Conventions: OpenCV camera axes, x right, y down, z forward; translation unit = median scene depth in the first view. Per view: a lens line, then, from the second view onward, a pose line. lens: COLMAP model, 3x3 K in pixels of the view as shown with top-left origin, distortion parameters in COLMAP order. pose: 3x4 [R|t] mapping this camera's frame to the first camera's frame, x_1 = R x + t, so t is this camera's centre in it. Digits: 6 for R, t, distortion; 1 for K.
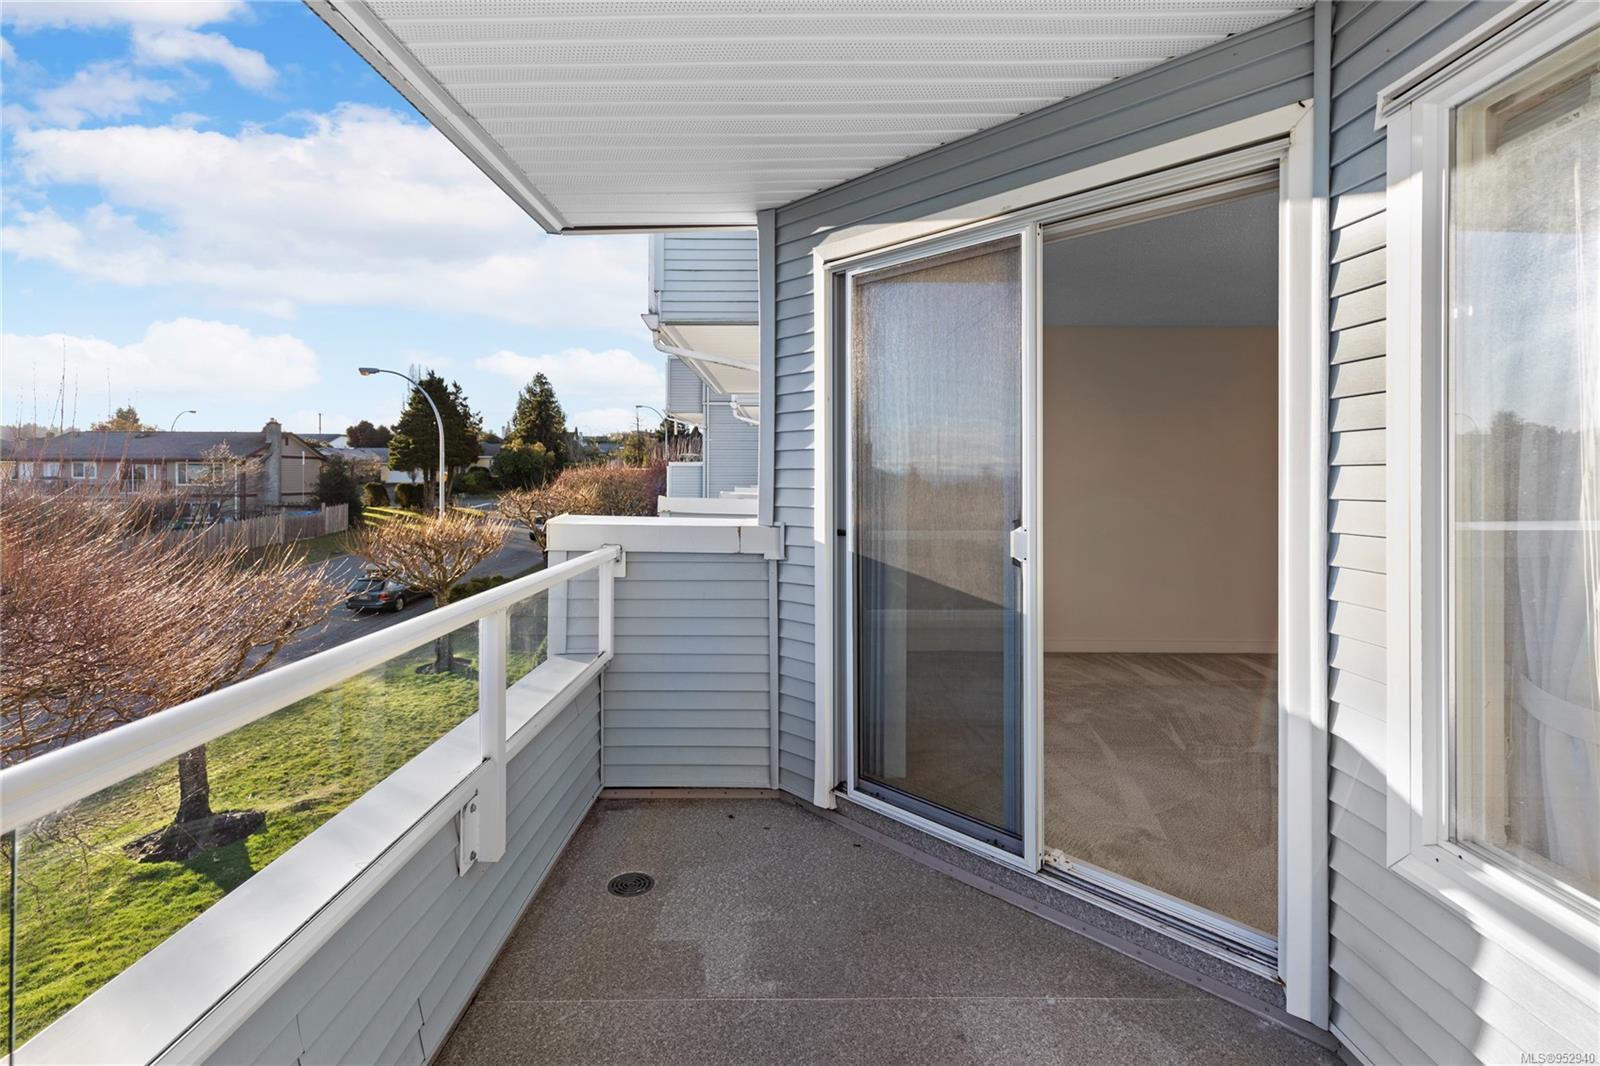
lens RADIAL K [[741.5, 0, 796.5], [0, 741.5, 471.7], [0, 0, 1]] dist [-0.000420, 0.000735]
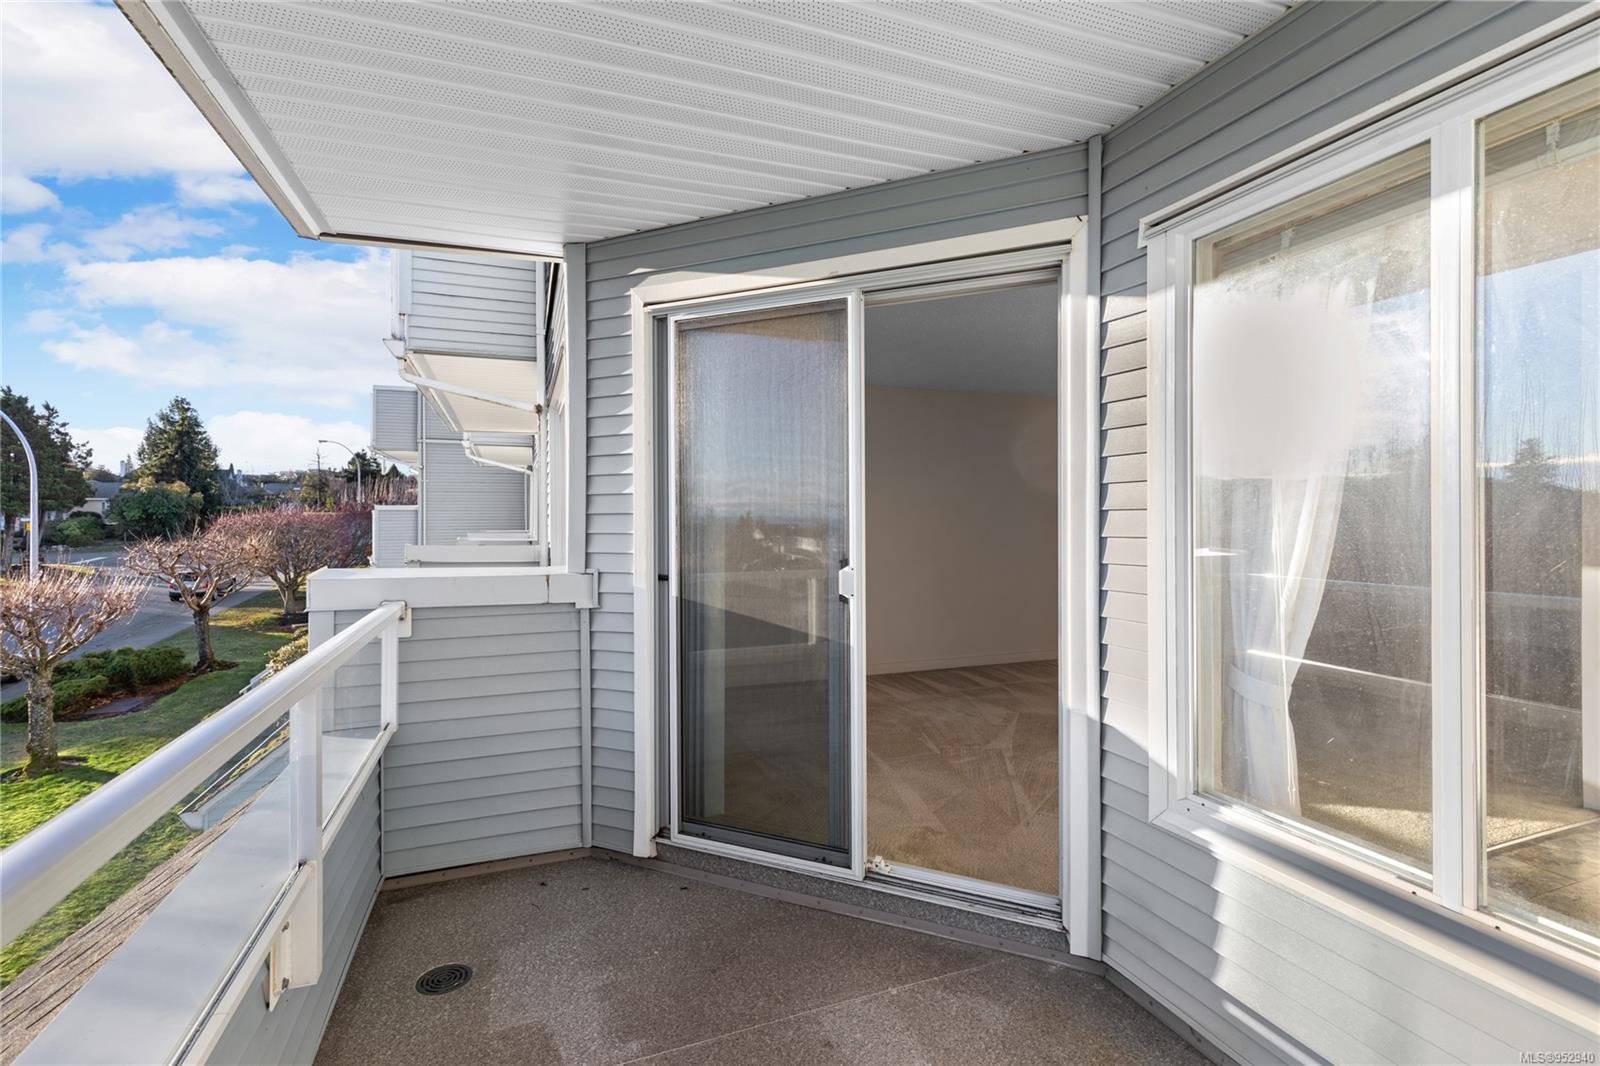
lens RADIAL K [[729.5, 0, 799.3], [0, 729.5, 514.1], [0, 0, 1]] dist [0.002055, -0.000592]
pose [[0.932476, -0.005231, 0.361193, -0.146086], [0.005491, 0.999985, 0.000306, -0.002994], [-0.361190, 0.001698, 0.932491, 0.023151]]
